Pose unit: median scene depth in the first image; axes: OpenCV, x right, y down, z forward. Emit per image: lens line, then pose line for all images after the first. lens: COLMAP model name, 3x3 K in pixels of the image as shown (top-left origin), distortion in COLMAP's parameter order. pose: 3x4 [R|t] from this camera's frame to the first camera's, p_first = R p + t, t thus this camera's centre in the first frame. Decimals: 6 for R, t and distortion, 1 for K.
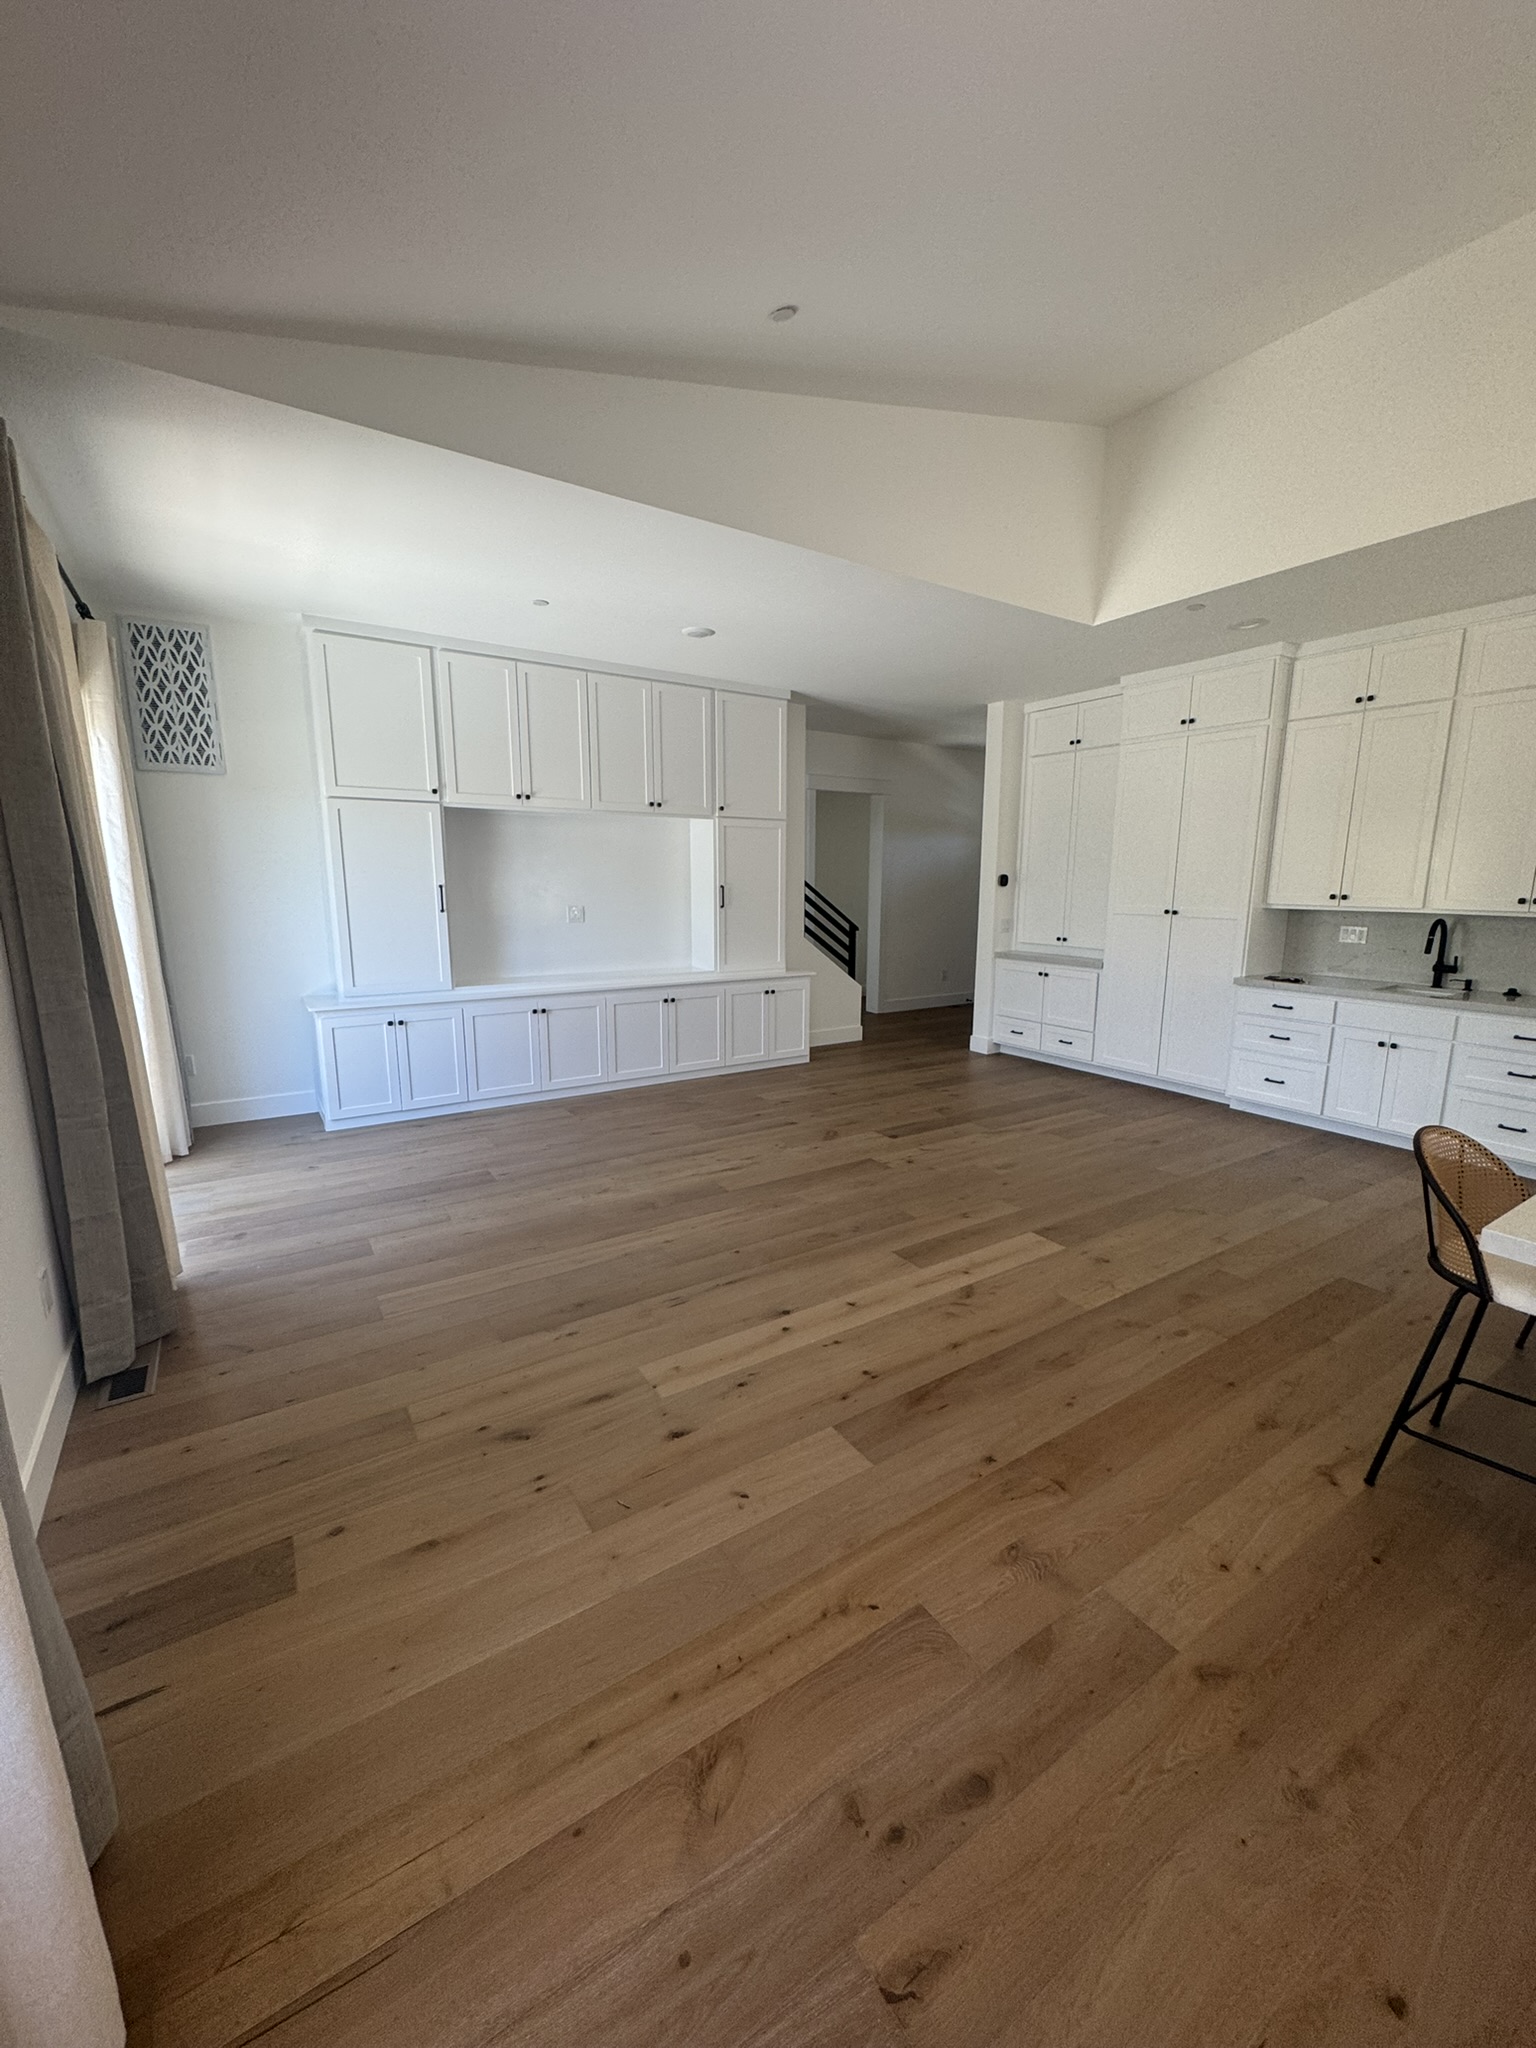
lens RADIAL K [[813.6, 0, 774.8], [0, 813.6, 1022.3], [0, 0, 1]] dist [-0.001783, 0.000130]
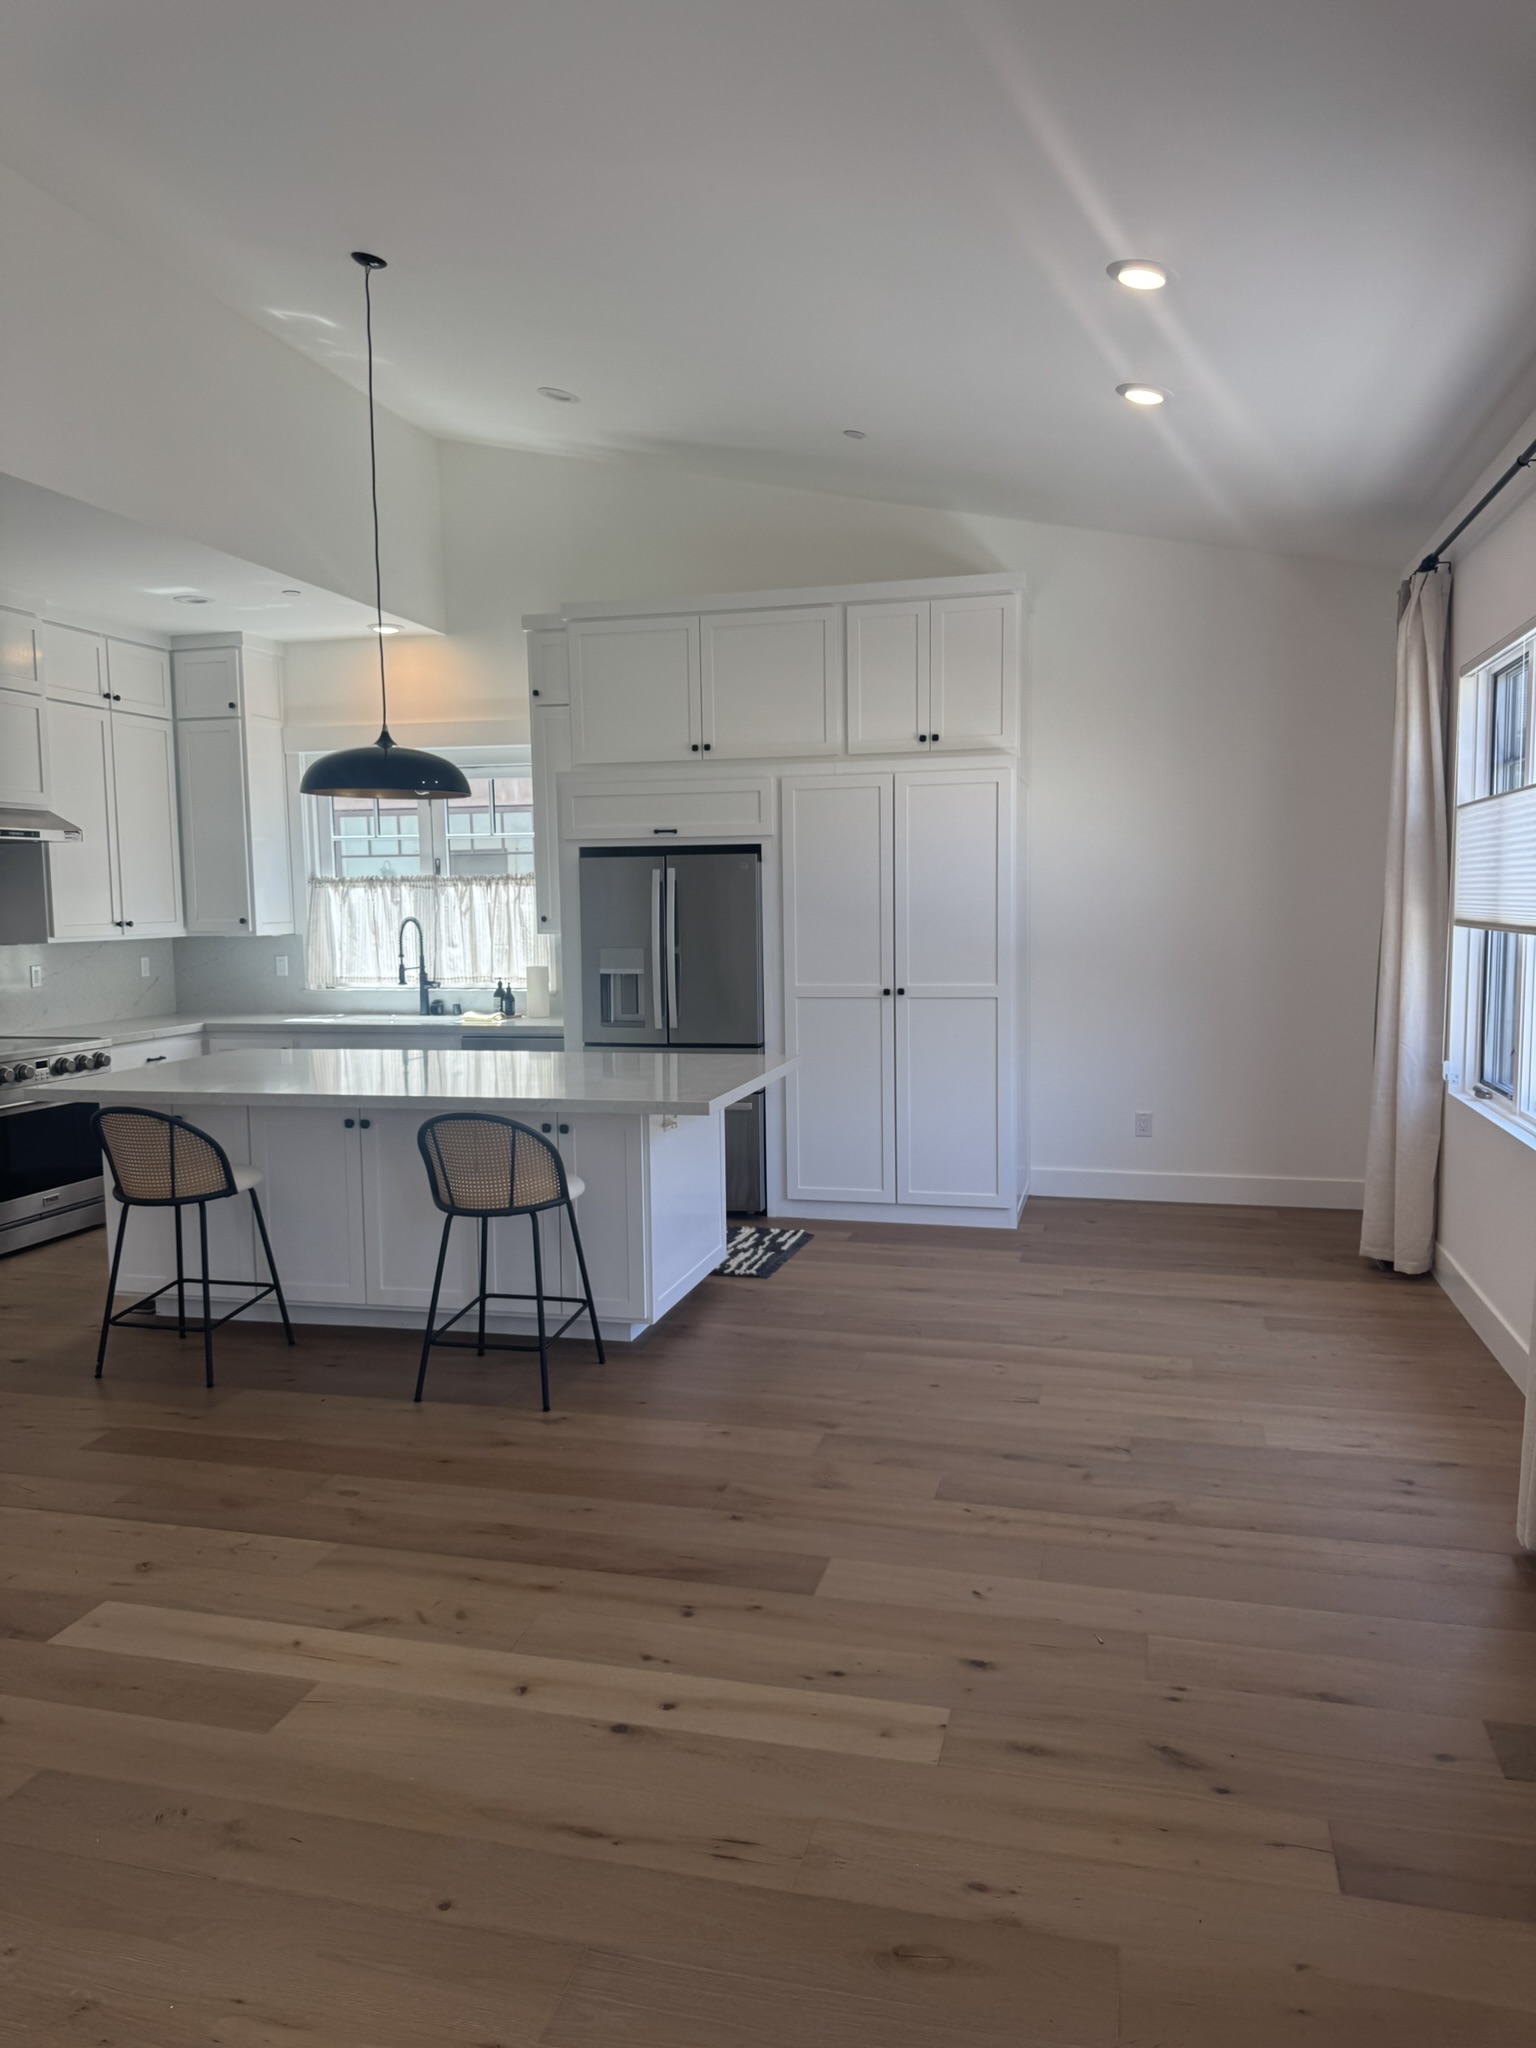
lens RADIAL K [[1487.6, 0, 768.0], [0, 1487.6, 1024.0], [0, 0, 1]] dist [-0.005344, -0.004594]
pose [[-0.678366, -0.057705, 0.732455, -0.796366], [0.143548, 0.967289, 0.209154, -0.288055], [-0.720565, 0.247025, -0.647892, 1.601743]]
